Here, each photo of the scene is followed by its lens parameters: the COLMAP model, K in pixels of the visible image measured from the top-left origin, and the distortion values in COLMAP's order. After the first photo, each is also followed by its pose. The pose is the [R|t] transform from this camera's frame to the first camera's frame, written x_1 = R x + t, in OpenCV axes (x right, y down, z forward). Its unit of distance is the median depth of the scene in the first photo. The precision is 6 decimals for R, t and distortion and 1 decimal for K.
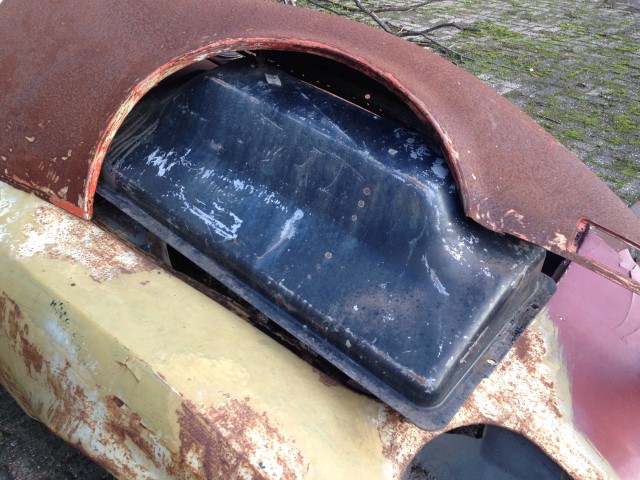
lens RADIAL K [[577.5, 0, 320.0], [0, 577.5, 240.0], [0, 0, 1]] dist [0.134122, -0.224917]
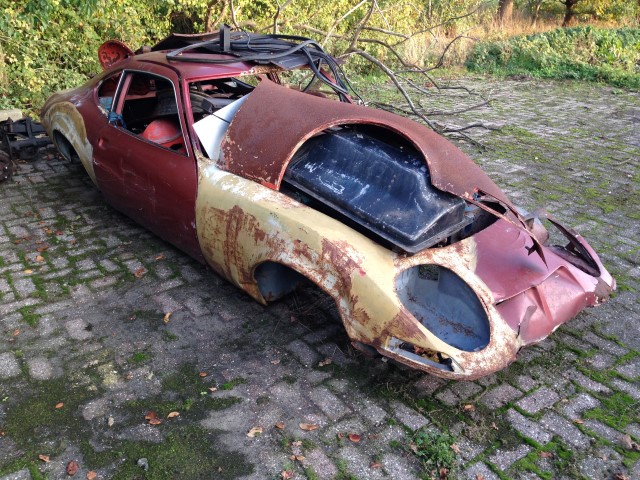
lens RADIAL K [[577.5, 0, 320.0], [0, 577.5, 240.0], [0, 0, 1]] dist [0.134122, -0.224917]
pose [[0.993016, 0.058683, -0.102352, 0.027752], [-0.074195, 0.985121, -0.155020, 0.560967], [0.091732, 0.161531, 0.982595, -1.369785]]
